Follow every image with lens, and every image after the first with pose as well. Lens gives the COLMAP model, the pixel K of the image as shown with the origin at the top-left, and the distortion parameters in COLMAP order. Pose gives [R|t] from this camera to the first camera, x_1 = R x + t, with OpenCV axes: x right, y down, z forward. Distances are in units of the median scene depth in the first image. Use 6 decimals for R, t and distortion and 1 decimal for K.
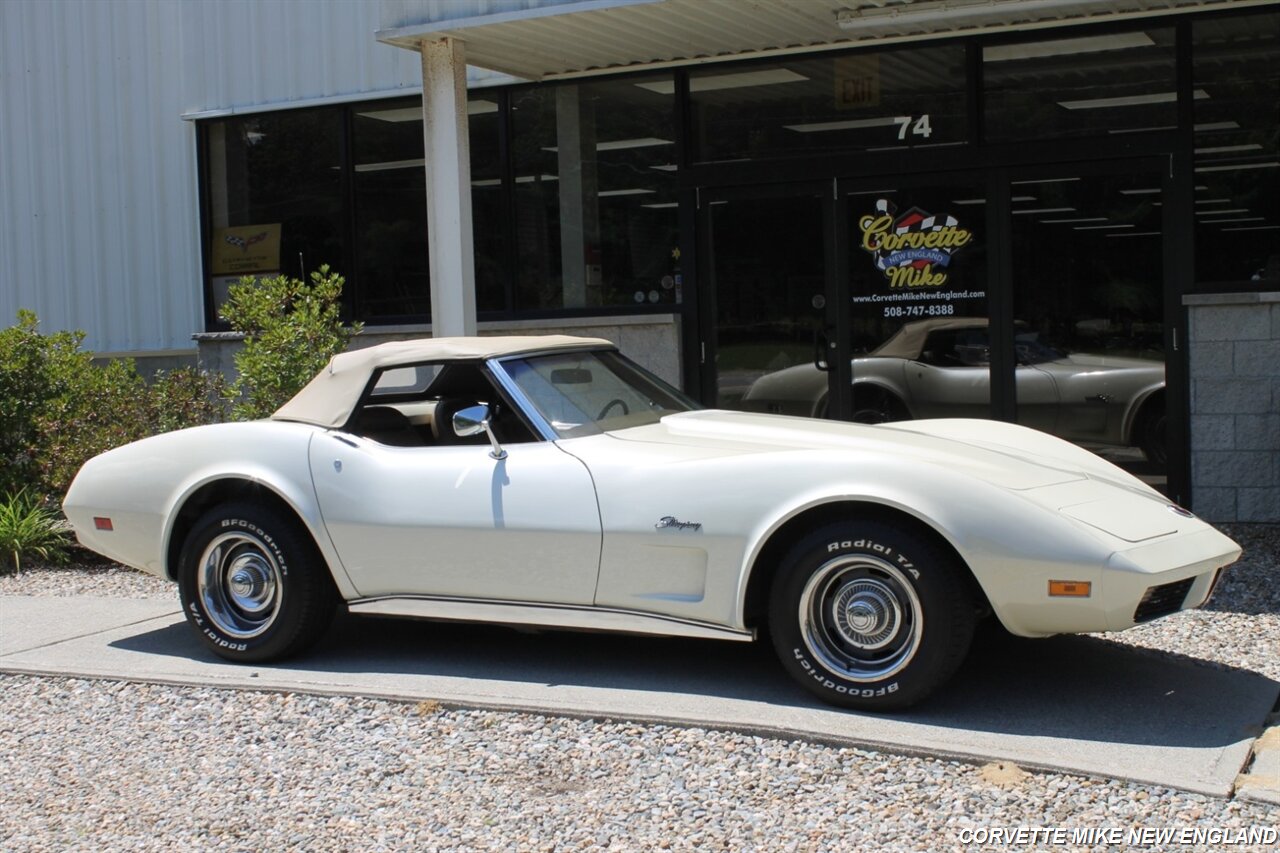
lens RADIAL K [[1694.7, 0, 641.0], [0, 1694.7, 428.2], [0, 0, 1]] dist [-0.060543, 0.072966]
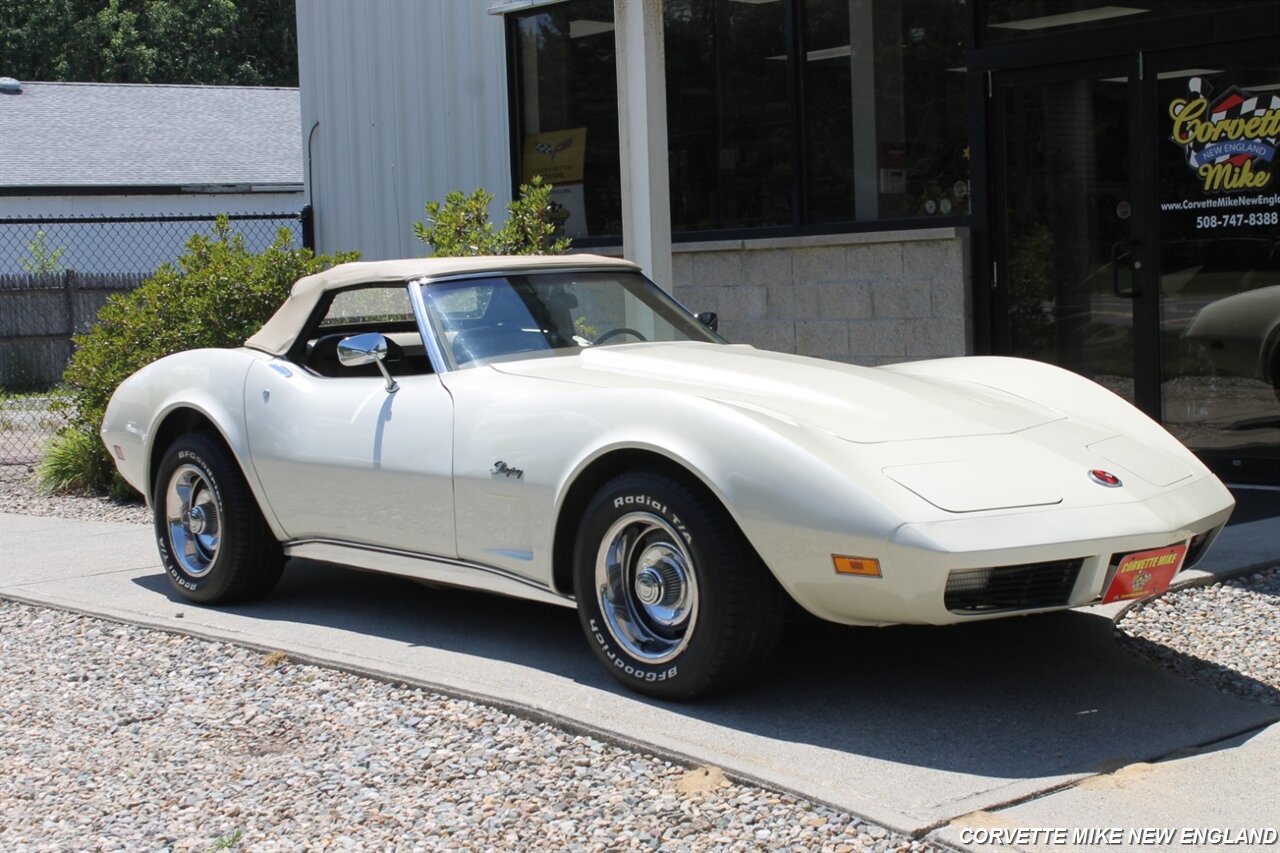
lens RADIAL K [[2034.8, 0, 641.3], [0, 2034.8, 428.2], [0, 0, 1]] dist [-0.011267, 0.070687]
pose [[0.920660, 0.029735, -0.389231, 0.283169], [-0.017789, 0.999255, 0.034260, -0.001359], [0.389960, -0.024618, 0.920503, 0.034096]]
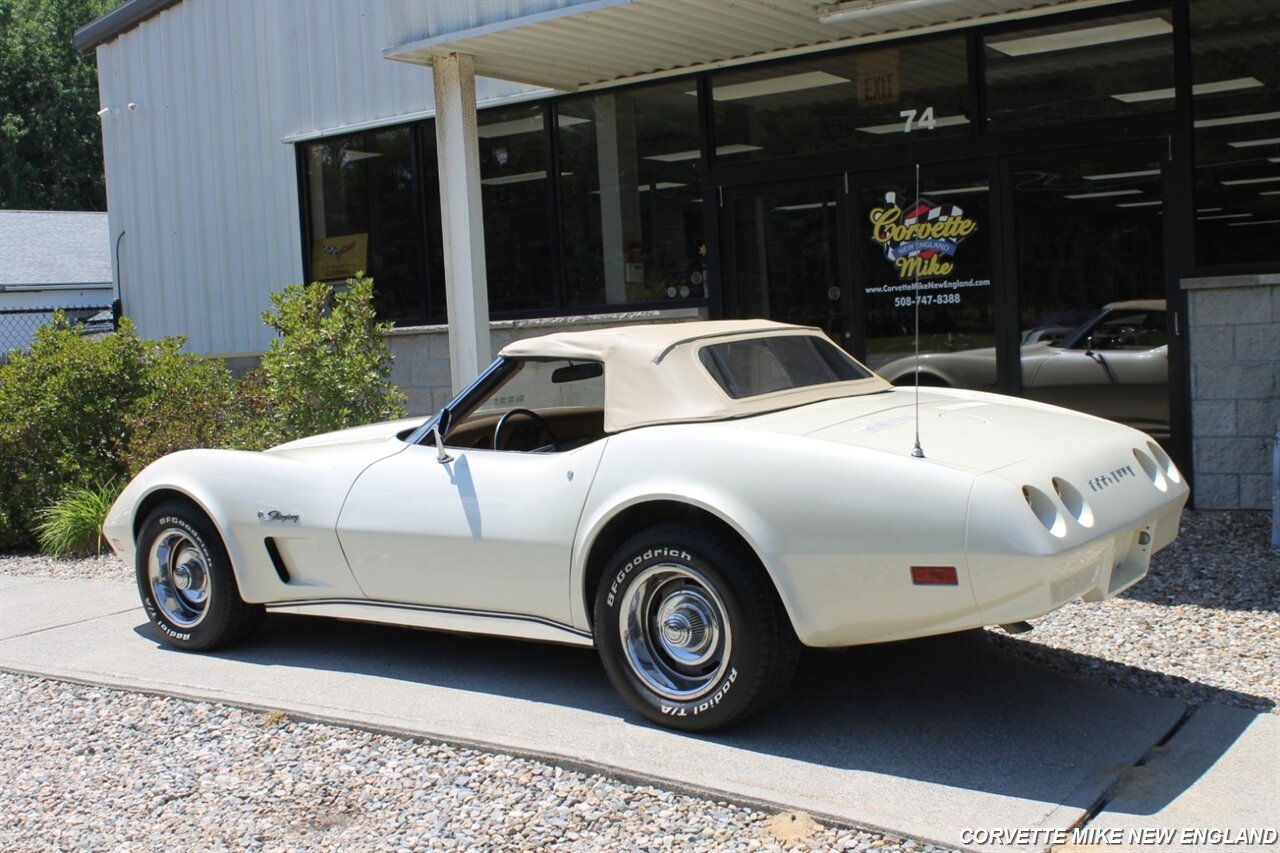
lens RADIAL K [[1438.3, 0, 642.5], [0, 1438.3, 427.8], [0, 0, 1]] dist [-0.090395, 0.071408]
pose [[0.988924, -0.009804, -0.148101, 0.123646], [0.012431, 0.999781, 0.016824, -0.009358], [0.147904, -0.018479, 0.988829, 0.122195]]
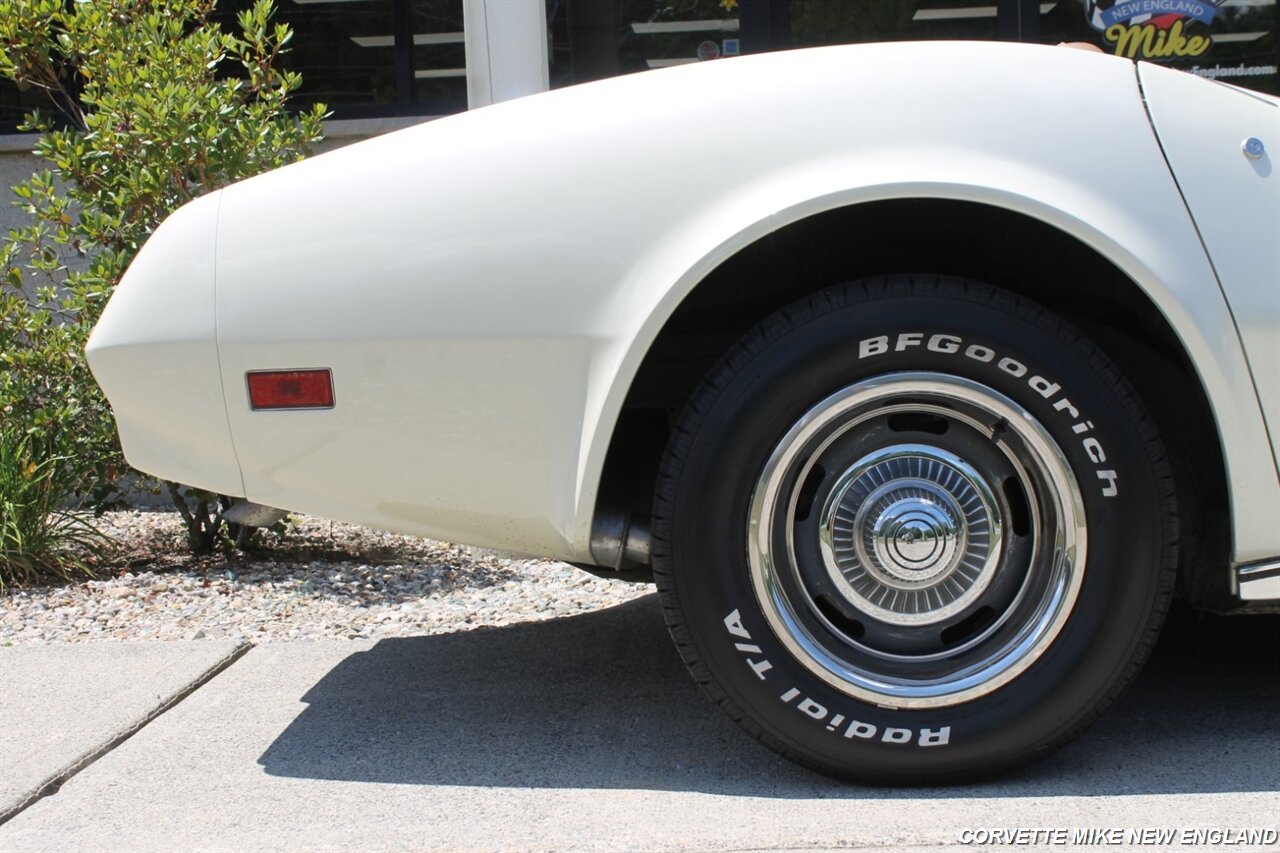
lens RADIAL K [[1889.8, 0, 637.8], [0, 1889.8, 429.1], [0, 0, 1]] dist [-0.042487, 0.042264]
pose [[0.927031, -0.025573, 0.374112, -0.273164], [0.027558, 0.999620, 0.000044, 0.045663], [-0.373971, 0.010269, 0.927384, 0.449235]]
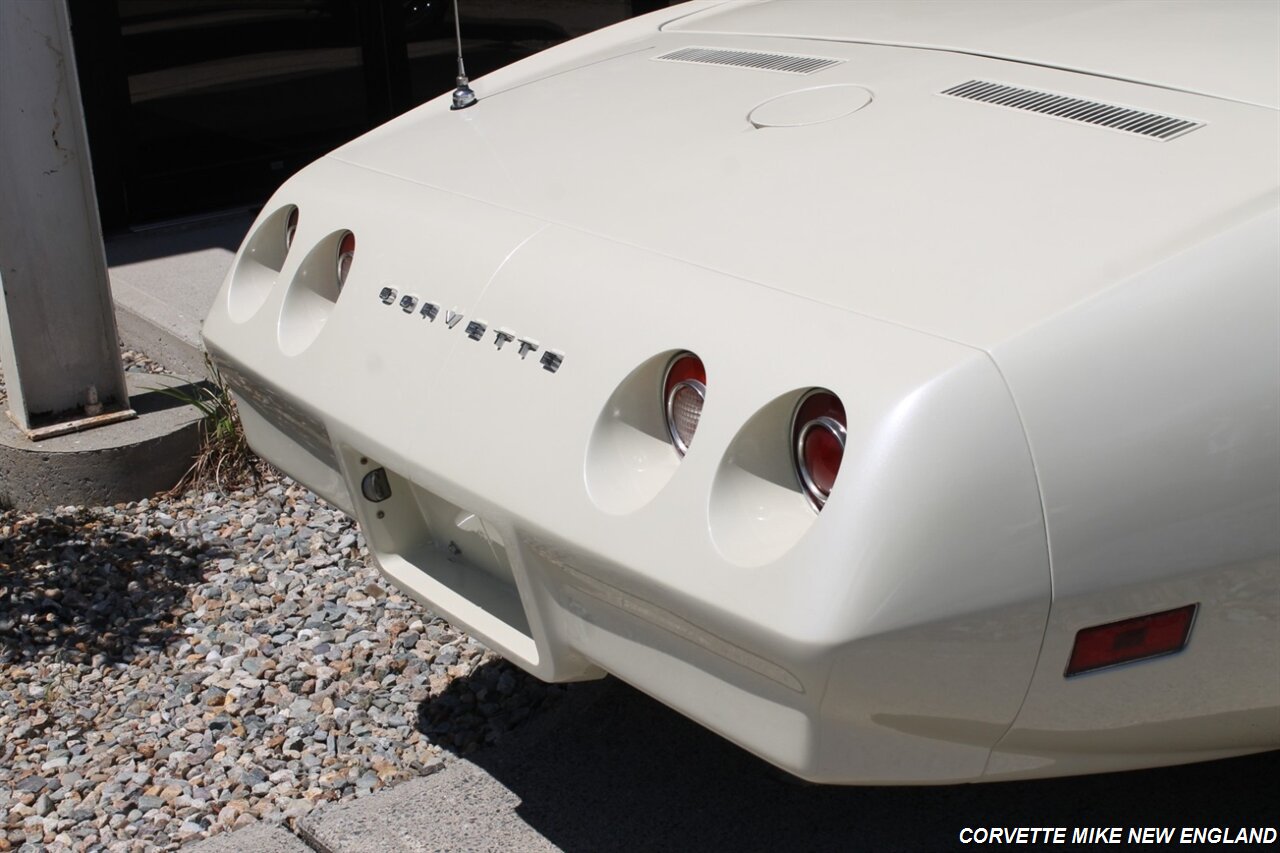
lens RADIAL K [[2034.8, 0, 641.3], [0, 2034.8, 428.2], [0, 0, 1]] dist [-0.011267, 0.070687]
pose [[0.508261, -0.268556, 0.818260, -0.388971], [0.091699, 0.961610, 0.258646, -0.030364], [-0.856308, -0.056426, 0.513375, 0.641889]]
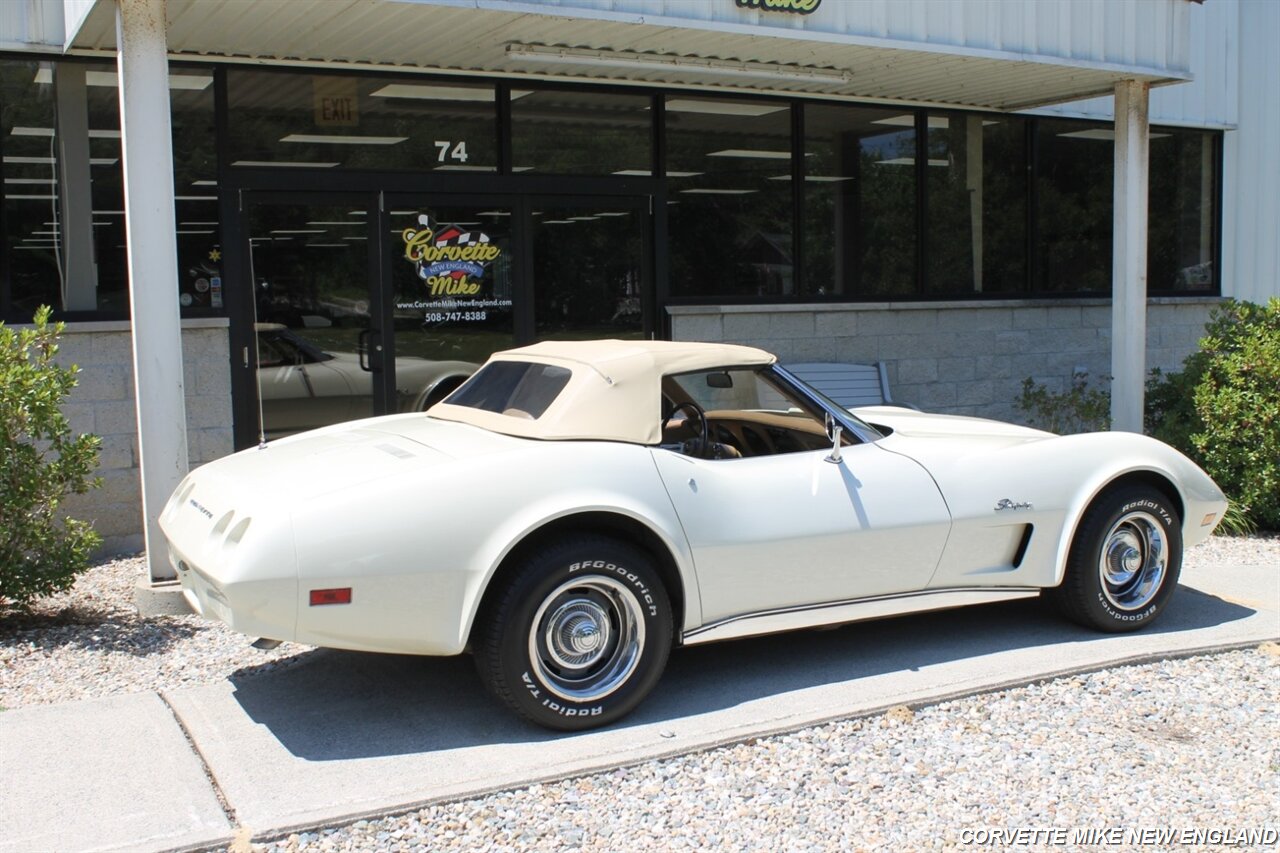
lens RADIAL K [[1358.9, 0, 644.4], [0, 1358.9, 432.5], [0, 0, 1]] dist [-0.123692, 0.142462]
pose [[0.593453, -0.057167, 0.802836, -0.492326], [0.044403, 0.998281, 0.038262, -0.022117], [-0.803643, 0.012942, 0.594971, 0.375402]]
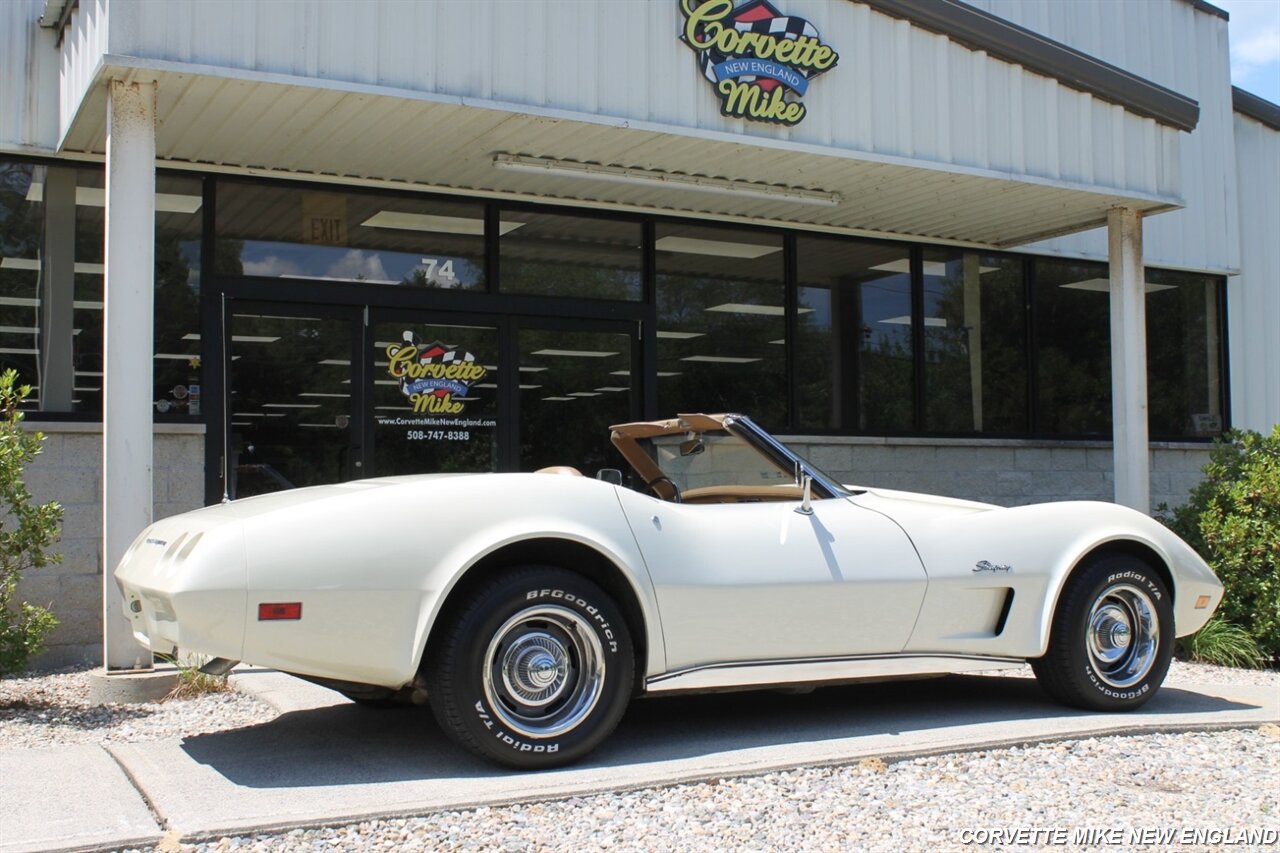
lens RADIAL K [[1421.2, 0, 644.4], [0, 1421.2, 434.2], [0, 0, 1]] dist [-0.121088, 0.164039]
pose [[0.598376, 0.068863, 0.798251, -0.495444], [0.034680, 0.993140, -0.111673, 0.037306], [-0.800465, 0.094506, 0.591882, 0.357495]]
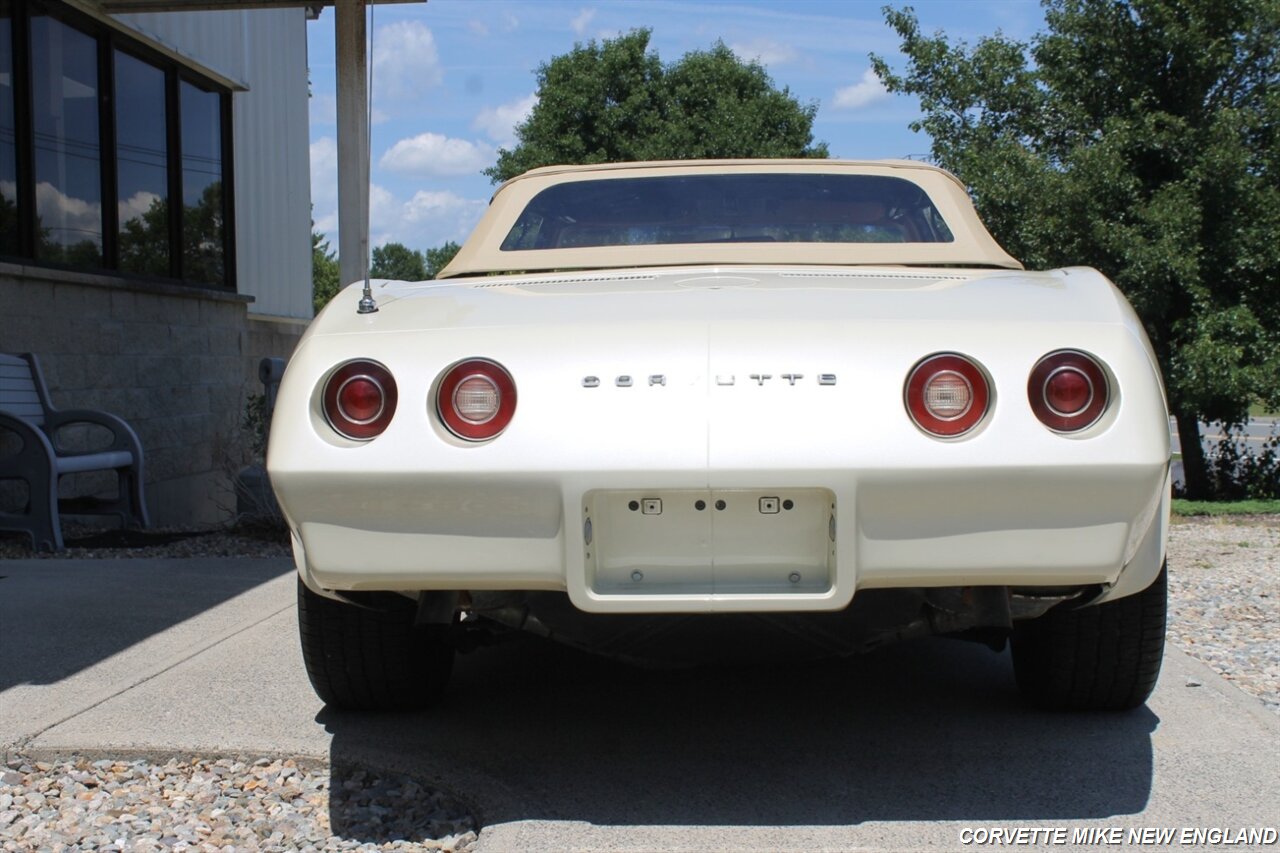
lens RADIAL K [[1694.7, 0, 641.0], [0, 1694.7, 428.2], [0, 0, 1]] dist [-0.060543, 0.072966]
pose [[-0.366580, 0.007221, 0.930358, -0.452041], [0.085573, 0.995993, 0.025988, 0.014318], [-0.926443, 0.089140, -0.365729, 0.878517]]
